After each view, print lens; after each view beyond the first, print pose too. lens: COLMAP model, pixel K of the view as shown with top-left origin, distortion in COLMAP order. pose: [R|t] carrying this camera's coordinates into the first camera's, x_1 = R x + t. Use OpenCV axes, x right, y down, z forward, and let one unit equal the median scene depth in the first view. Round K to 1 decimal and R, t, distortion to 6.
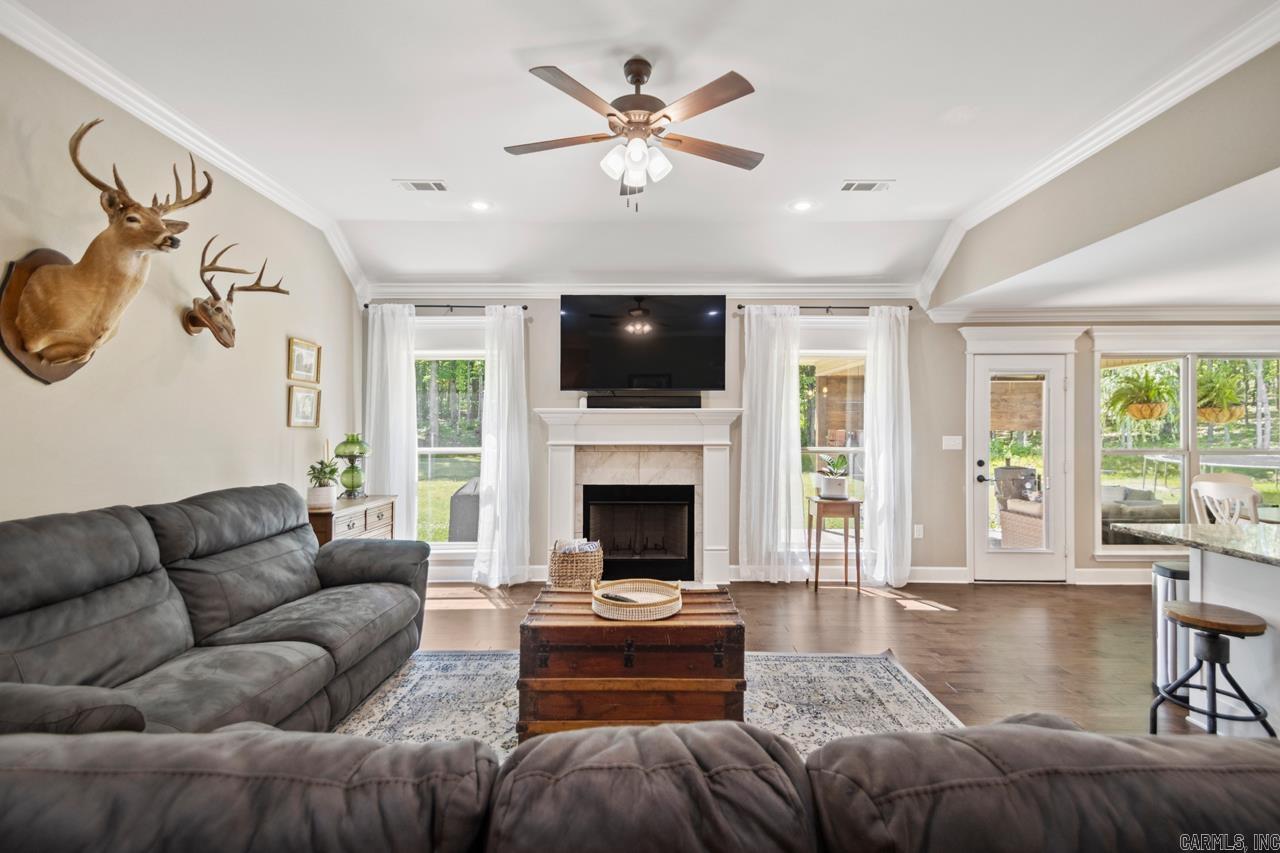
lens RADIAL K [[606.2, 0, 645.3], [0, 606.2, 423.3], [0, 0, 1]] dist [0.049425, -0.026580]
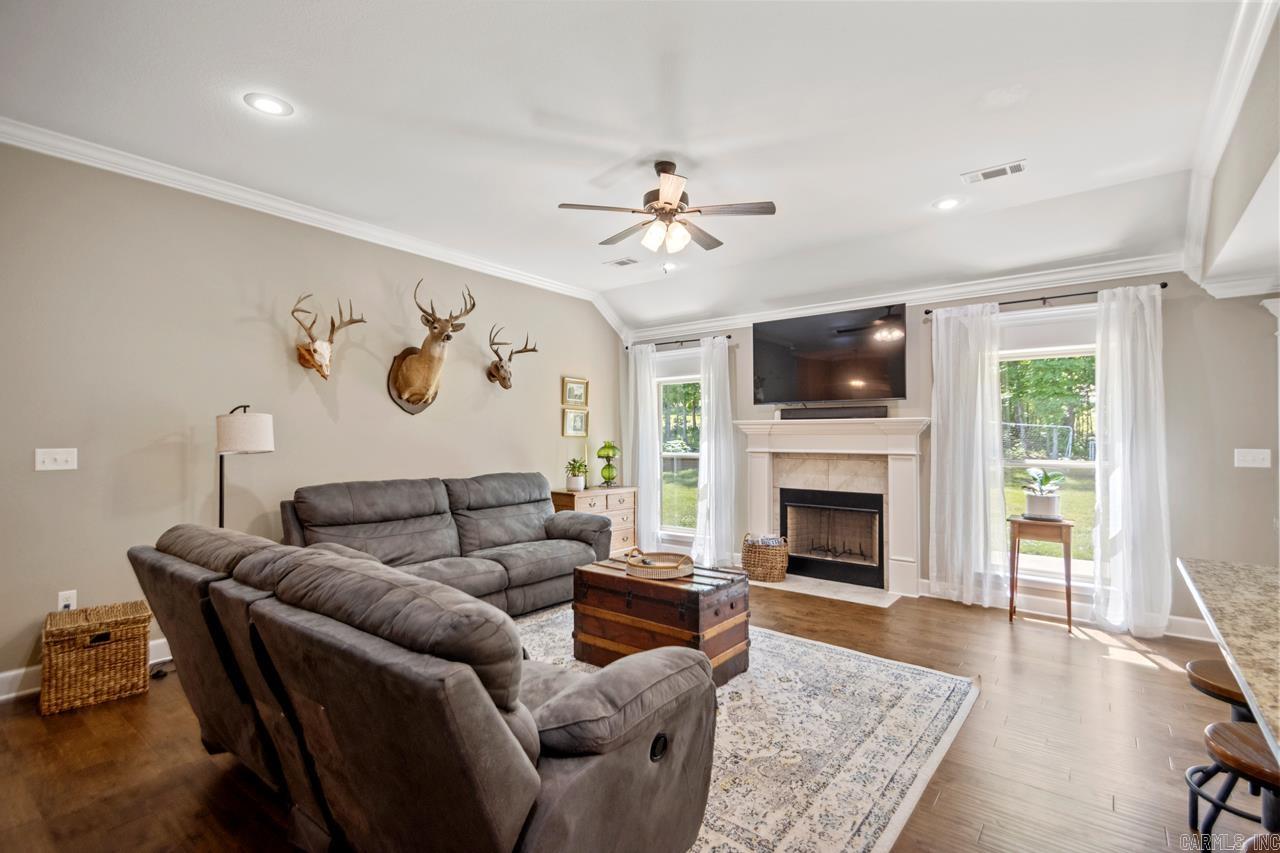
lens RADIAL K [[592.5, 0, 643.4], [0, 592.5, 430.8], [0, 0, 1]] dist [0.048349, -0.024930]
pose [[0.787042, -0.005742, -0.616872, 0.389646], [0.003565, 0.999982, -0.004760, -0.000089], [0.616889, 0.001547, 0.787049, -0.024331]]
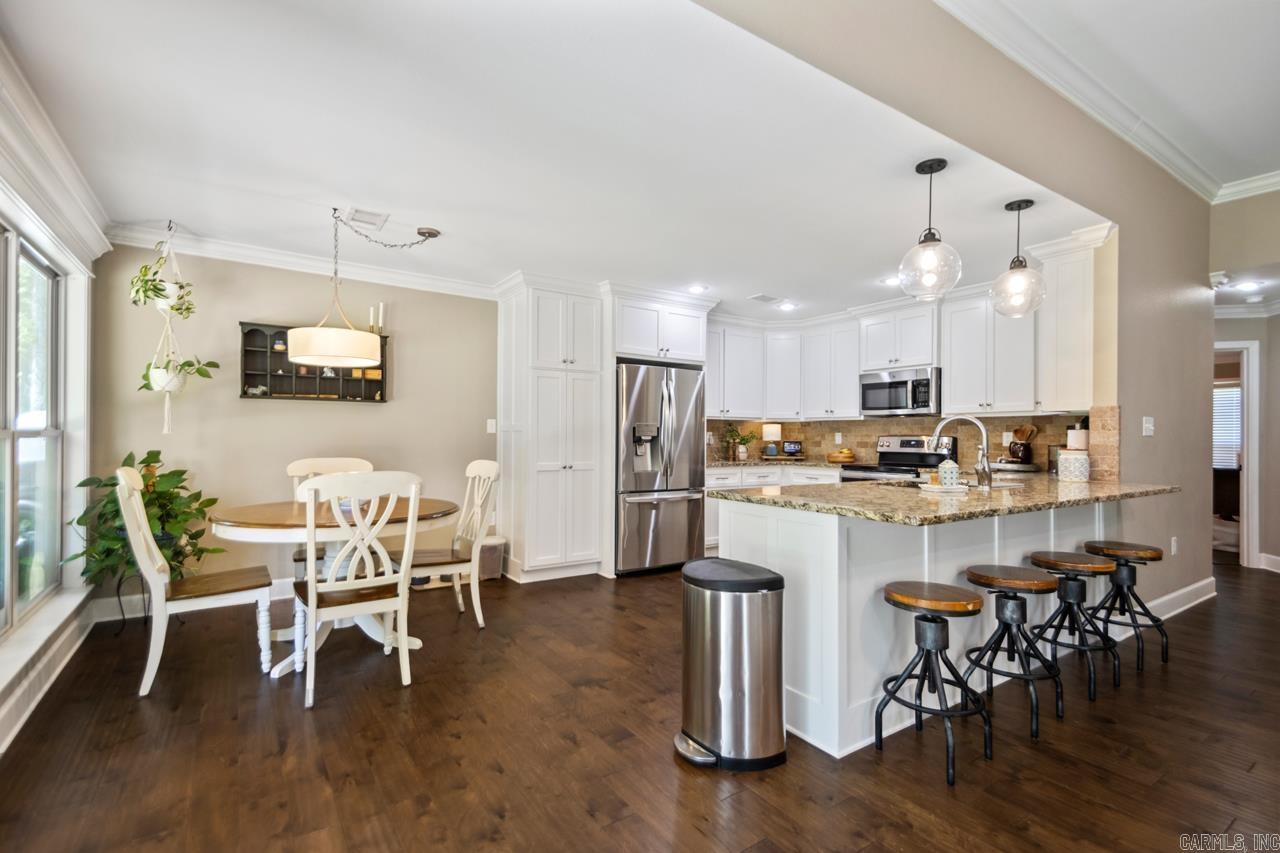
lens RADIAL K [[584.9, 0, 649.6], [0, 584.9, 430.8], [0, 0, 1]] dist [0.029250, 0.000041]
pose [[-0.556948, -0.001899, 0.830545, 0.217820], [-0.014694, 0.999863, -0.007567, 0.044678], [-0.830417, -0.016418, -0.556900, 0.900221]]
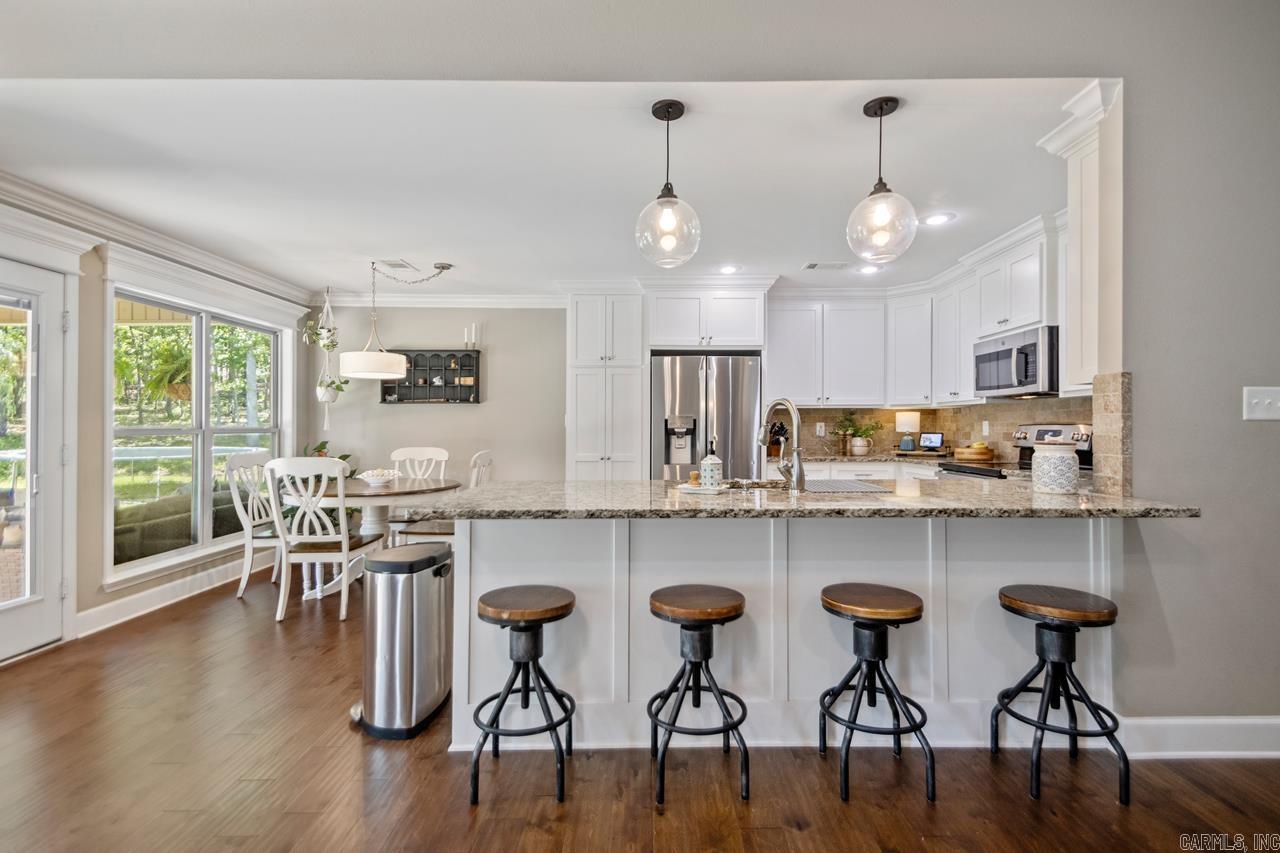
lens RADIAL K [[593.4, 0, 654.7], [0, 593.4, 422.9], [0, 0, 1]] dist [0.023316, -0.000543]
pose [[-0.004642, 0.002832, 0.999985, 0.068462], [-0.002182, 0.999994, -0.002842, 0.040437], [-0.999987, -0.002195, -0.004635, 0.421285]]
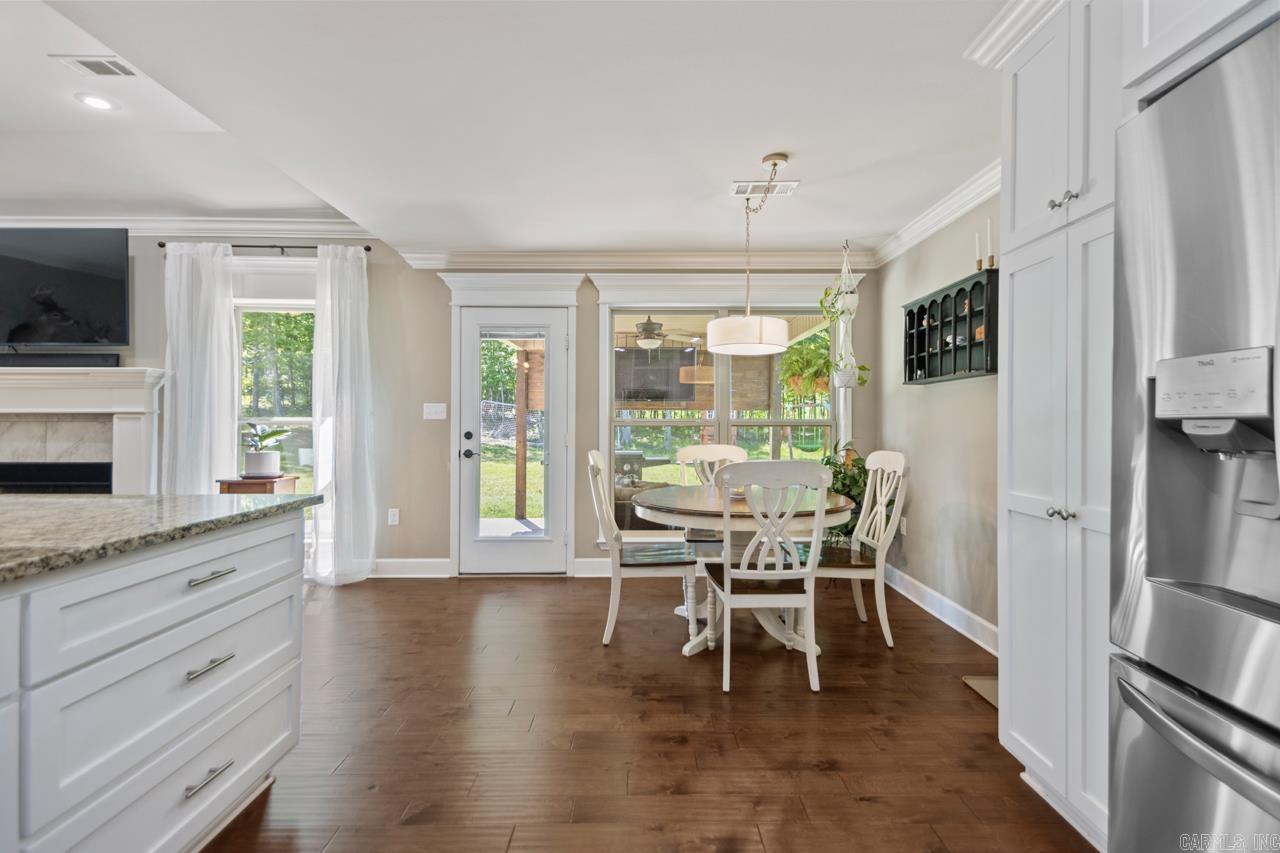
lens RADIAL K [[593.4, 0, 654.7], [0, 593.4, 422.9], [0, 0, 1]] dist [0.023316, -0.000543]
pose [[1.000000, 0.000017, 0.000376, 0.830922], [-0.000020, 0.999976, 0.006943, 0.043628], [-0.000376, -0.006943, 0.999976, 0.186786]]
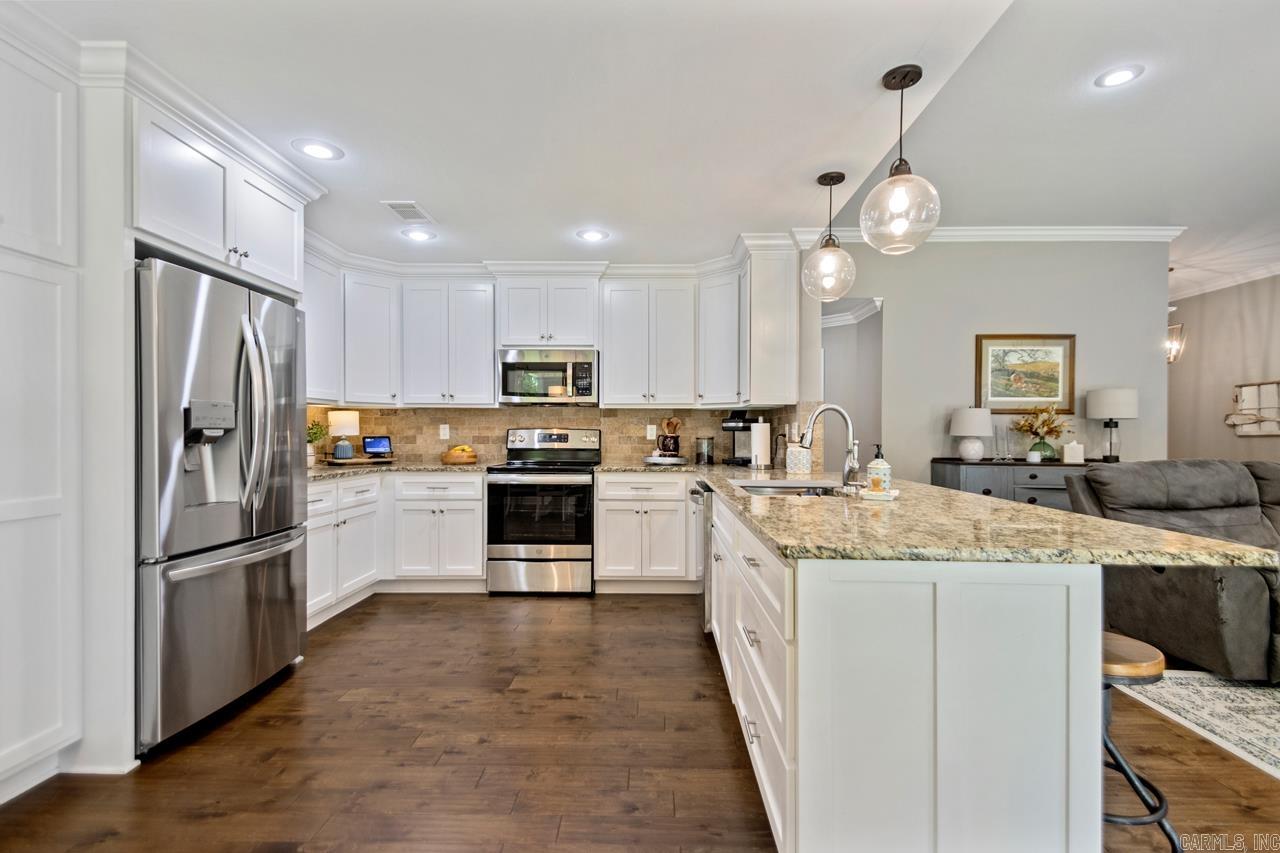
lens RADIAL K [[592.5, 0, 643.4], [0, 592.5, 430.8], [0, 0, 1]] dist [0.048349, -0.024930]
pose [[-0.999421, -0.010248, 0.032435, 0.671467], [-0.010523, 0.999910, -0.008308, 0.047994], [-0.032347, -0.008644, -0.999439, 0.818256]]
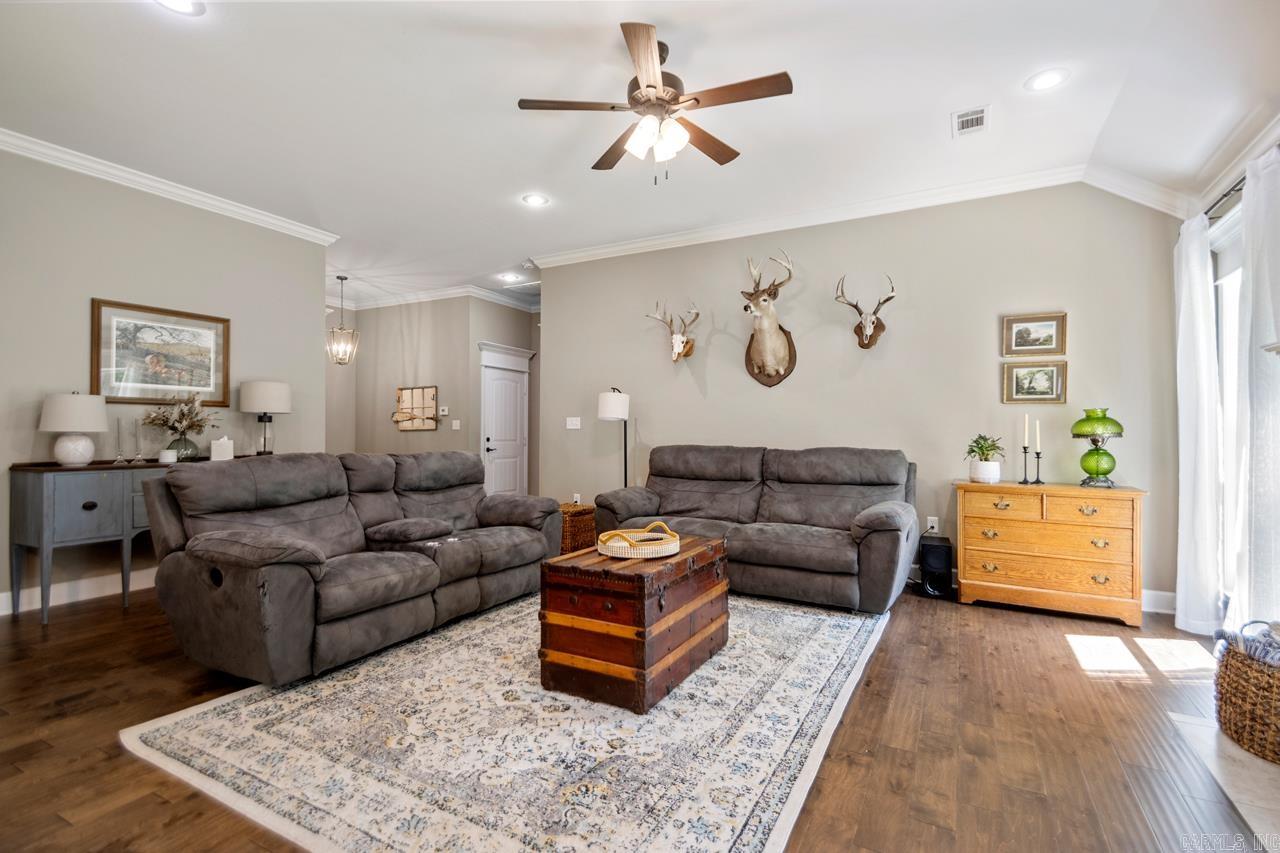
lens RADIAL K [[593.4, 0, 654.7], [0, 593.4, 422.9], [0, 0, 1]] dist [0.023316, -0.000543]
pose [[-0.475534, -0.017525, -0.879523, 0.470353], [0.000810, 0.999792, -0.020360, 0.047327], [0.879697, -0.010394, -0.475421, 0.786030]]
